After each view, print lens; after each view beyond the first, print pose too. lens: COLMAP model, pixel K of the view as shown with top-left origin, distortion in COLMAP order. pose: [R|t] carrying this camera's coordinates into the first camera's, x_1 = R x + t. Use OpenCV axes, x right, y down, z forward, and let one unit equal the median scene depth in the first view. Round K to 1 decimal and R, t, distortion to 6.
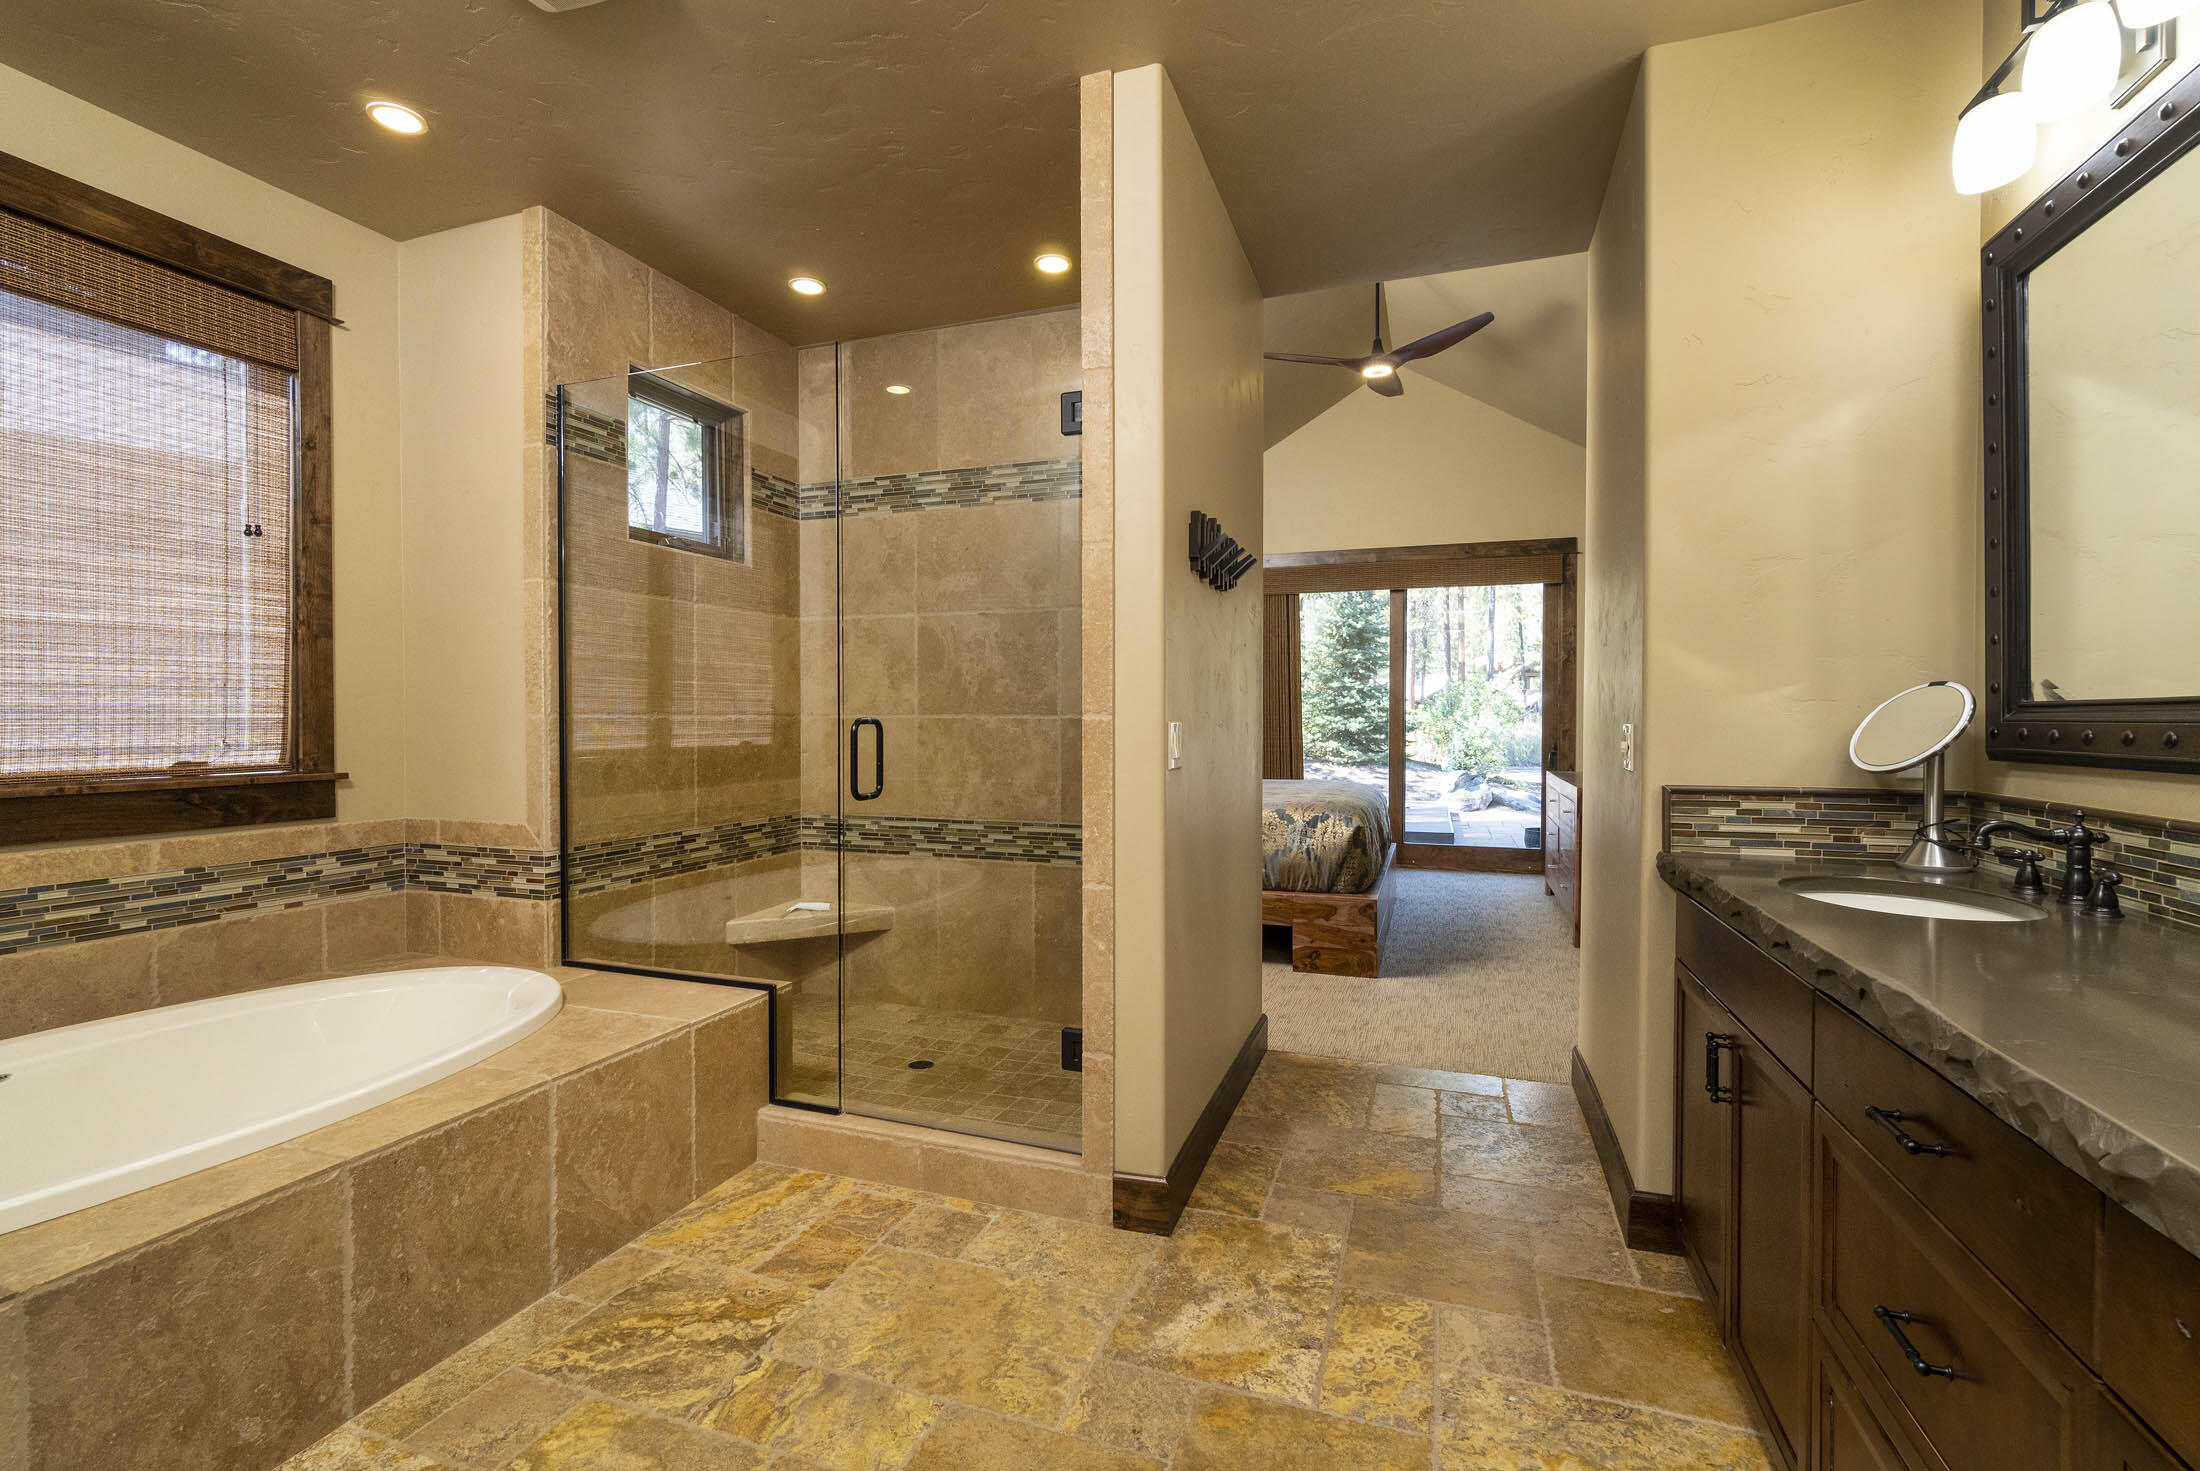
lens RADIAL K [[972.5, 0, 1086.8], [0, 972.5, 714.8], [0, 0, 1]] dist [-0.006482, 0.000323]
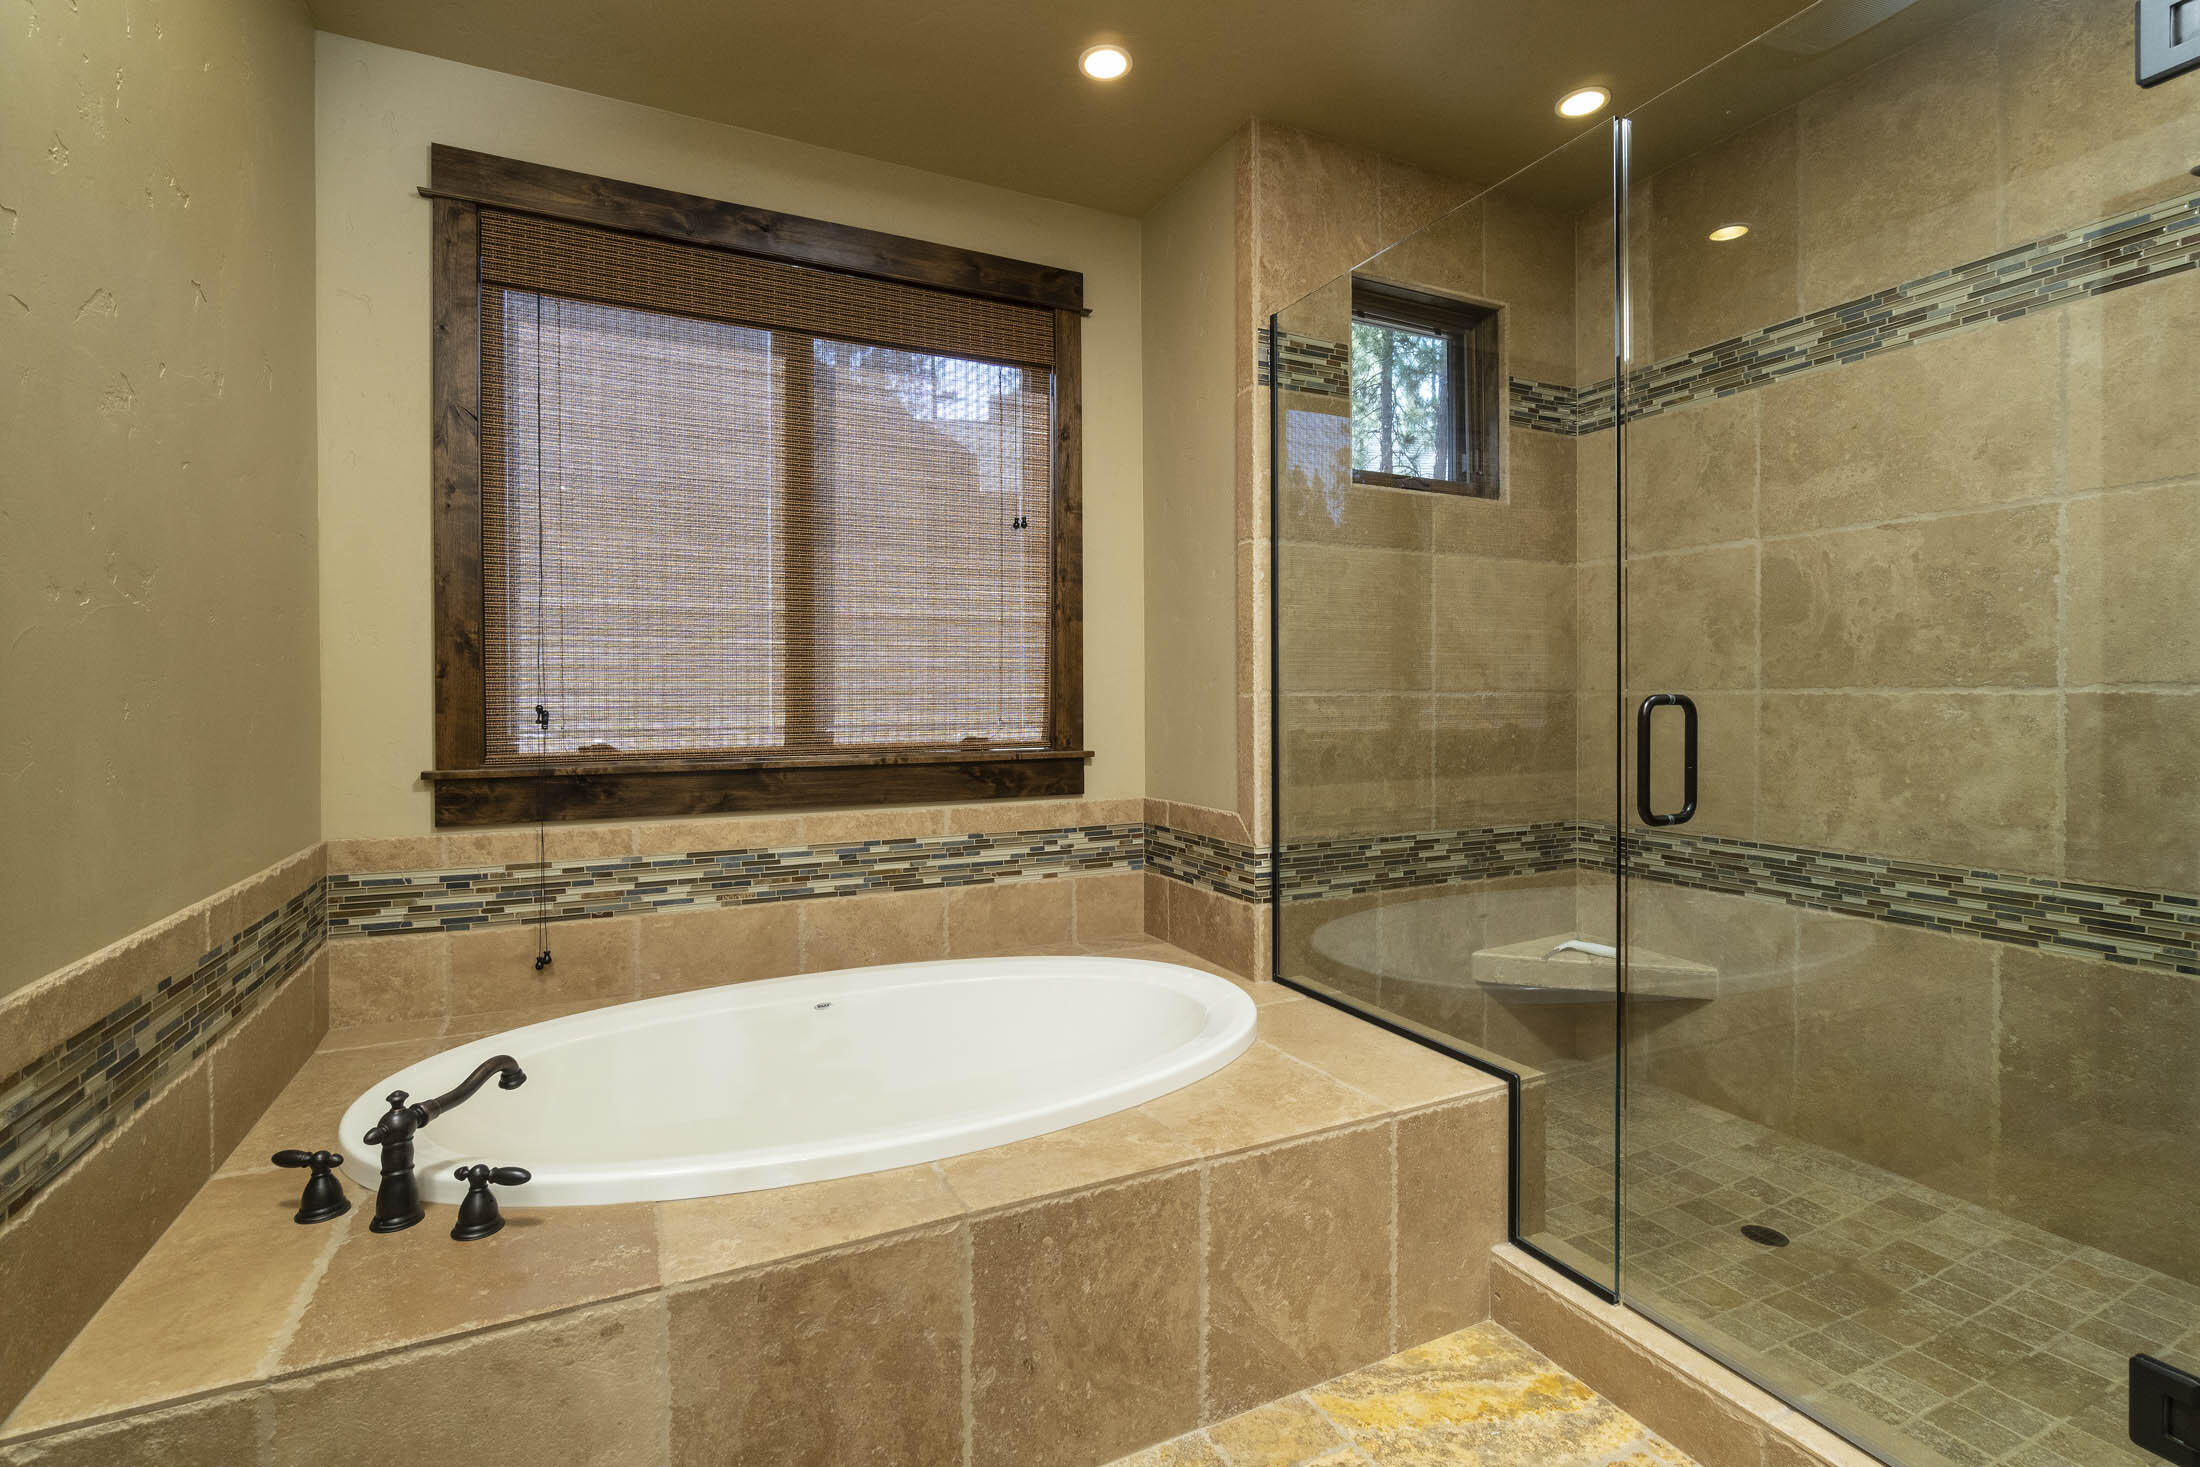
lens RADIAL K [[972.5, 0, 1086.8], [0, 972.5, 712.8], [0, 0, 1]] dist [-0.006482, 0.000323]
pose [[0.714088, 0.007746, -0.700013, -0.050705], [0.006811, 0.999815, 0.018012, 0.001035], [0.700022, -0.017630, 0.713903, 0.264684]]
